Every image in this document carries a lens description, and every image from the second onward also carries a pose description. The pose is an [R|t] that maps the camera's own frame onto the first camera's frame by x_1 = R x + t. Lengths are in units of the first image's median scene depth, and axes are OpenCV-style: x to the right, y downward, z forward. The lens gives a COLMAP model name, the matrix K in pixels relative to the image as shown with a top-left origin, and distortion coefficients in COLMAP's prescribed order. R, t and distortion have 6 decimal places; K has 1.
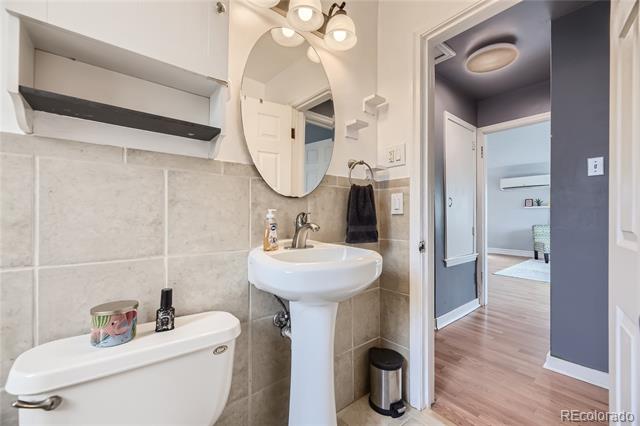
lens RADIAL K [[266.8, 0, 320.6], [0, 266.8, 217.1], [0, 0, 1]] dist [0.001882, 0.000172]
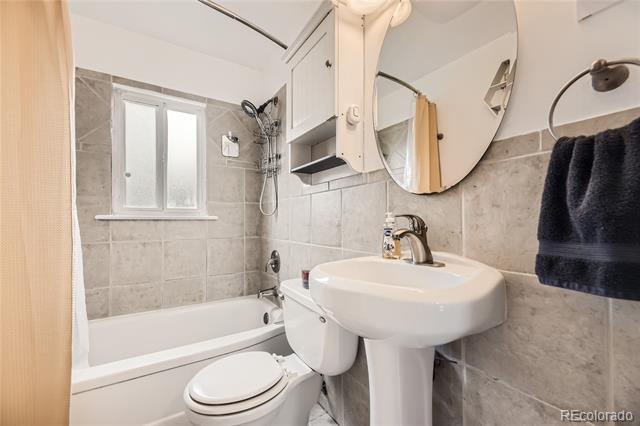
lens RADIAL K [[266.8, 0, 320.6], [0, 266.8, 217.1], [0, 0, 1]] dist [0.001882, 0.000172]
pose [[-0.135308, -0.016636, -0.990664, 0.662684], [0.006373, 0.999824, -0.017661, 0.000549], [0.990783, -0.008704, -0.135178, 0.805094]]
